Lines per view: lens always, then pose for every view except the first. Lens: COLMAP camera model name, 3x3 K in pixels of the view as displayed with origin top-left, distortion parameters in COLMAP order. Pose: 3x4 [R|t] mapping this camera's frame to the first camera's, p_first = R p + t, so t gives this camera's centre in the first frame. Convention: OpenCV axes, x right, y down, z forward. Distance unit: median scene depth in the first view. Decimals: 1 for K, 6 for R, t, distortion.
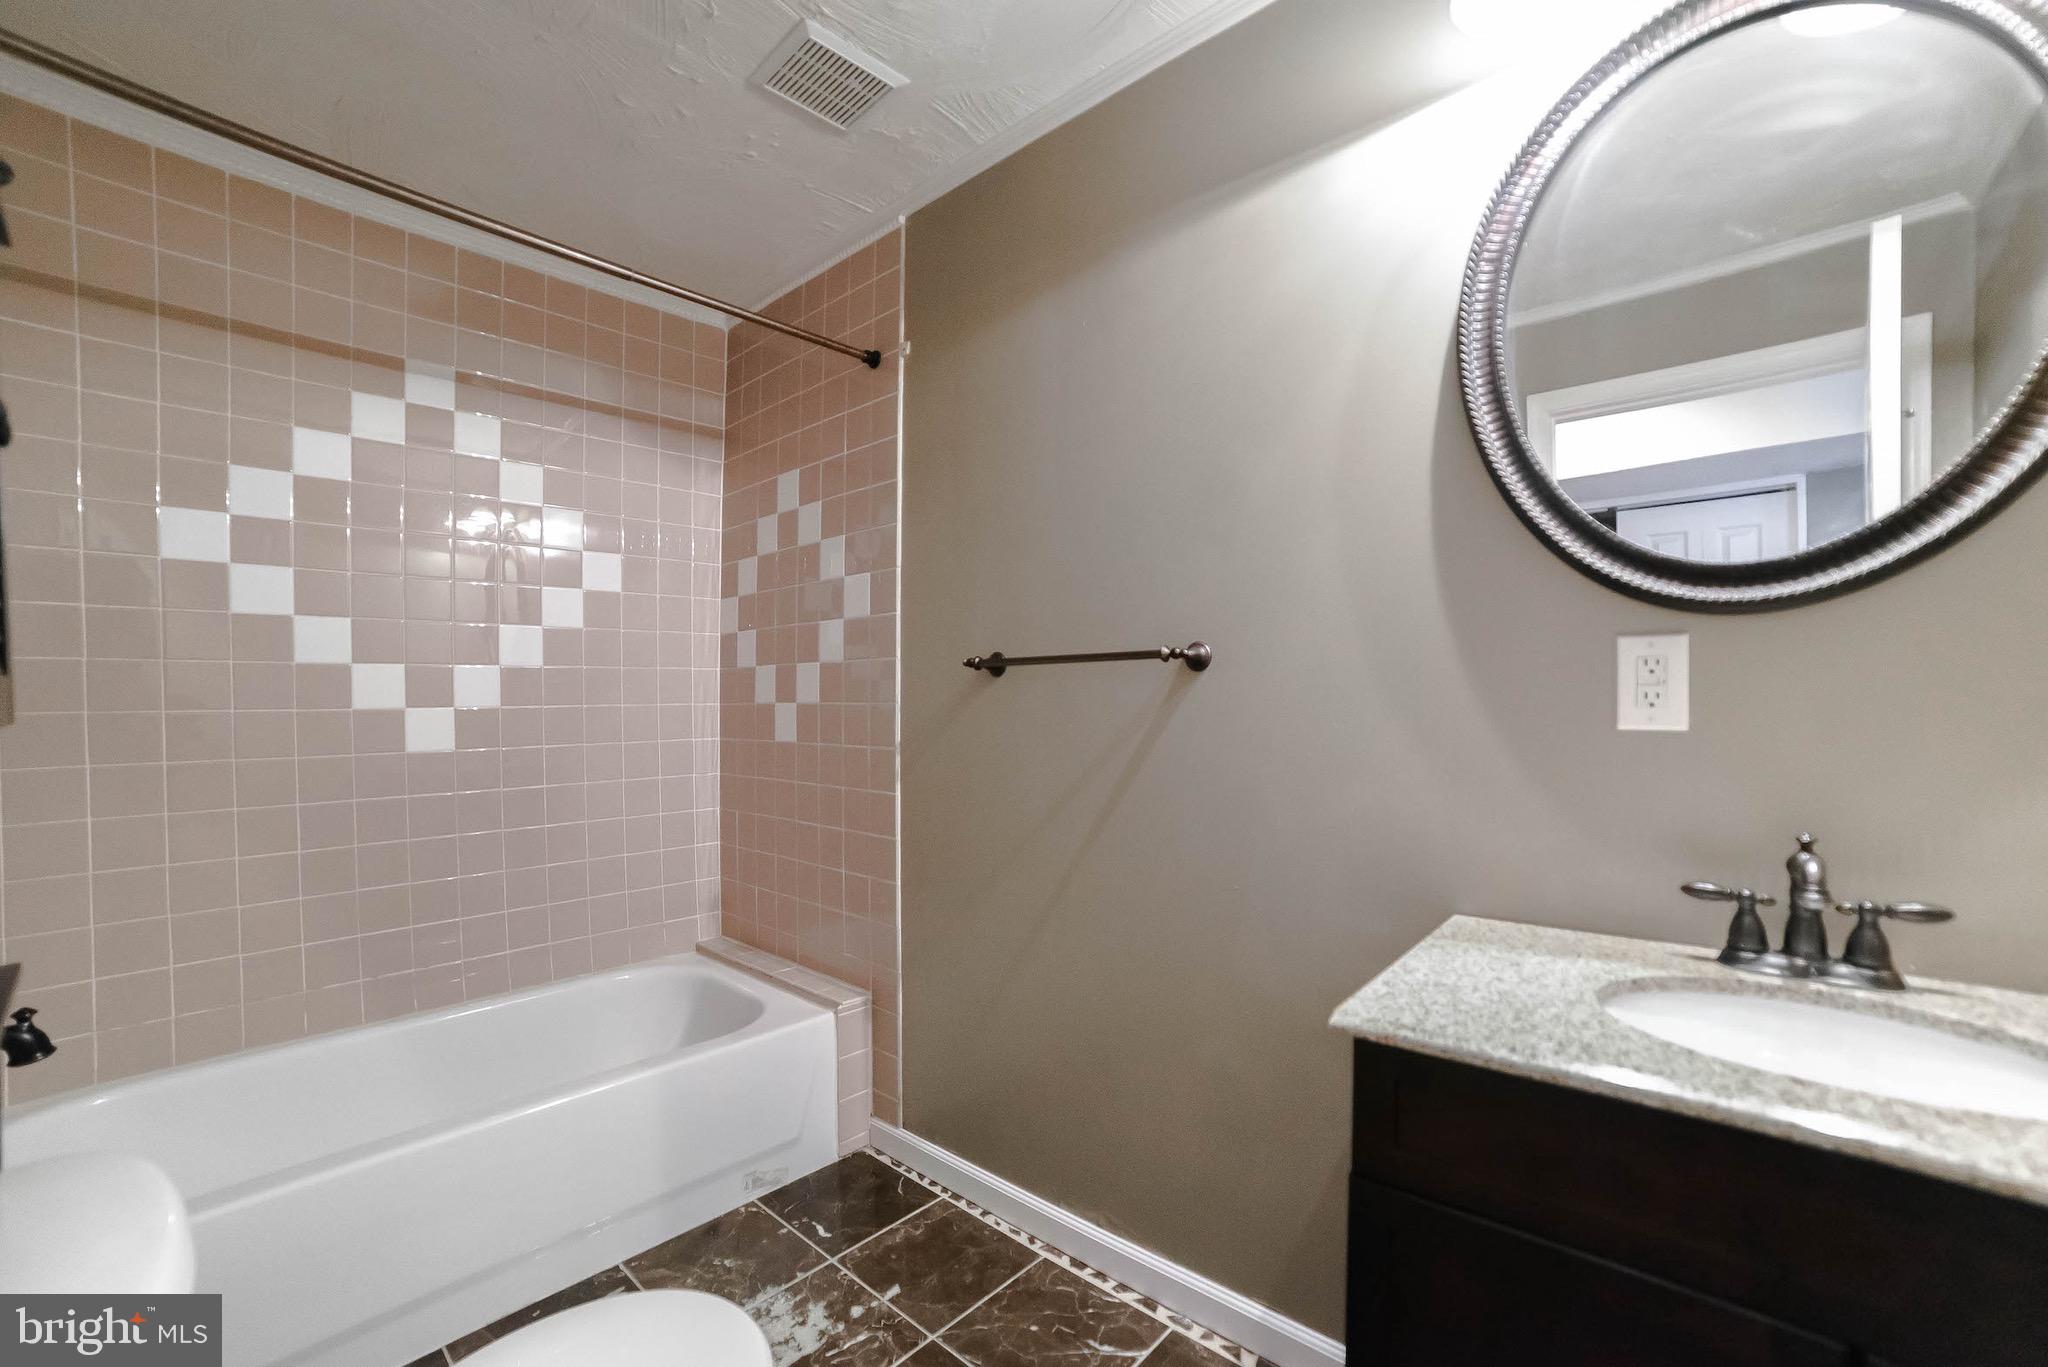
lens RADIAL K [[825.7, 0, 1025.6], [0, 825.7, 697.7], [0, 0, 1]] dist [-0.088458, 0.030878]
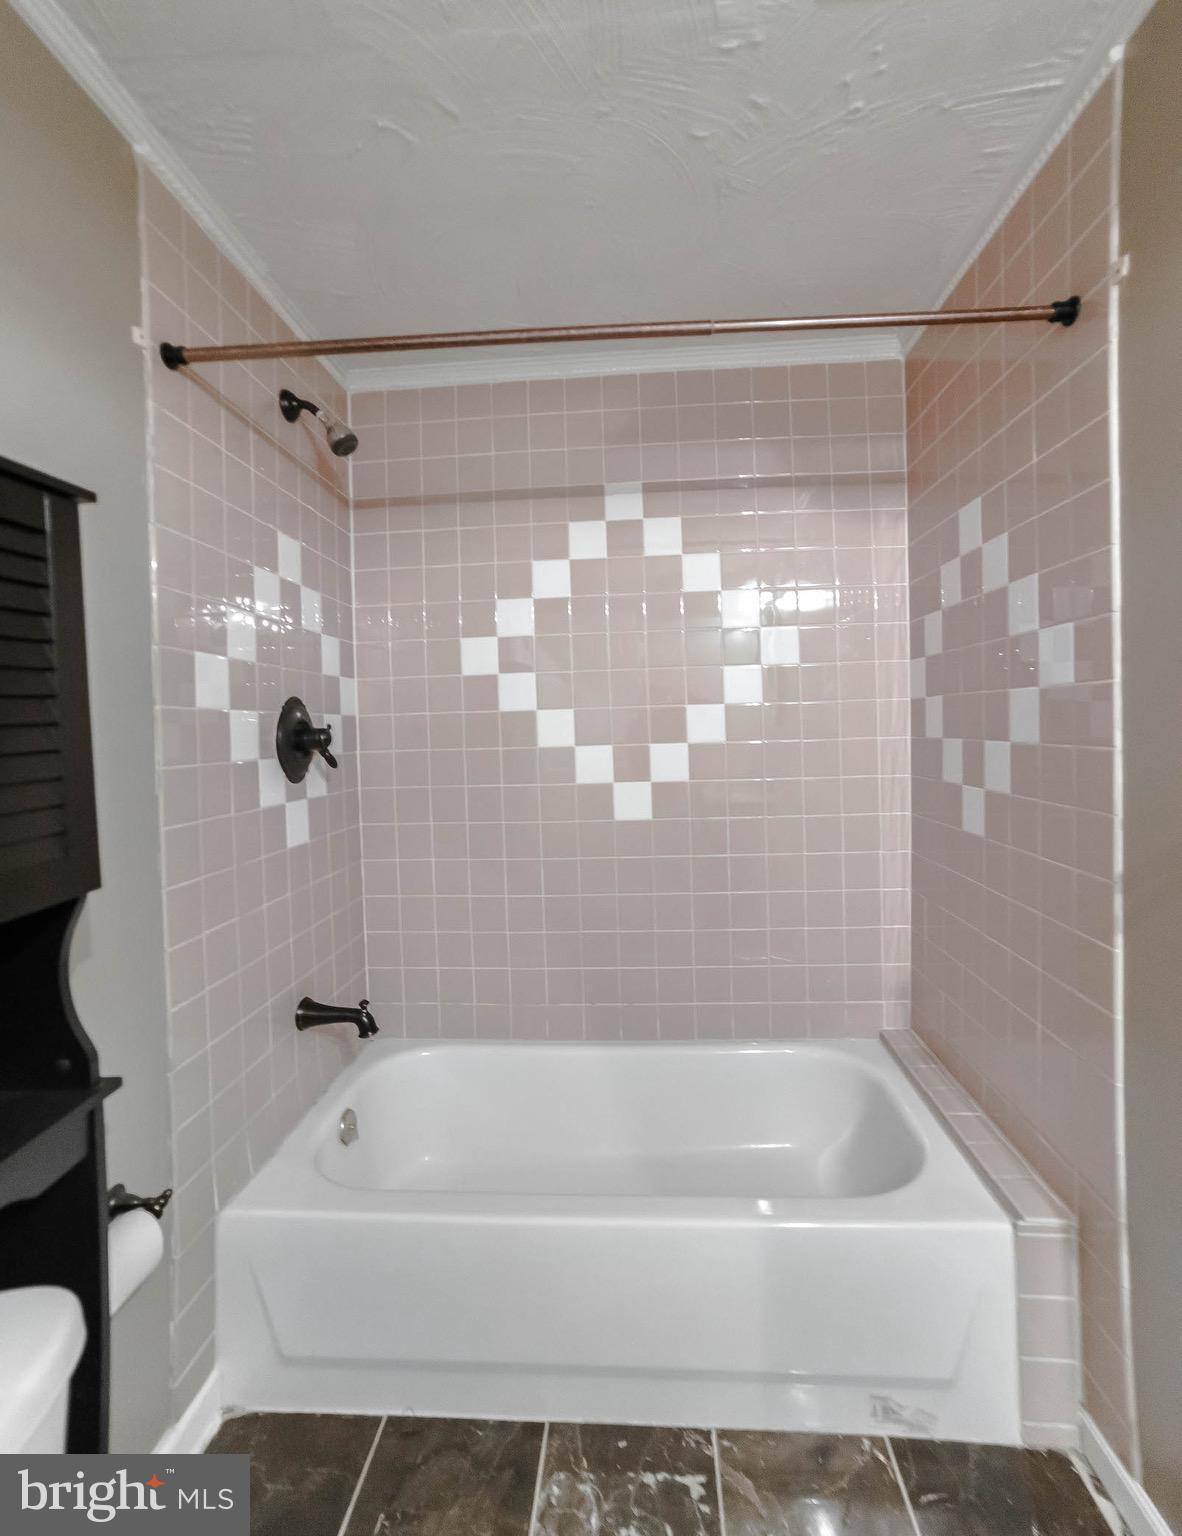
lens RADIAL K [[705.7, 0, 594.4], [0, 705.7, 729.0], [0, 0, 1]] dist [-0.068832, 0.041211]
pose [[0.625131, -0.002636, -0.780515, 0.014789], [0.015402, 0.999841, 0.008959, -0.075541], [0.780368, -0.017622, 0.625073, 0.321971]]
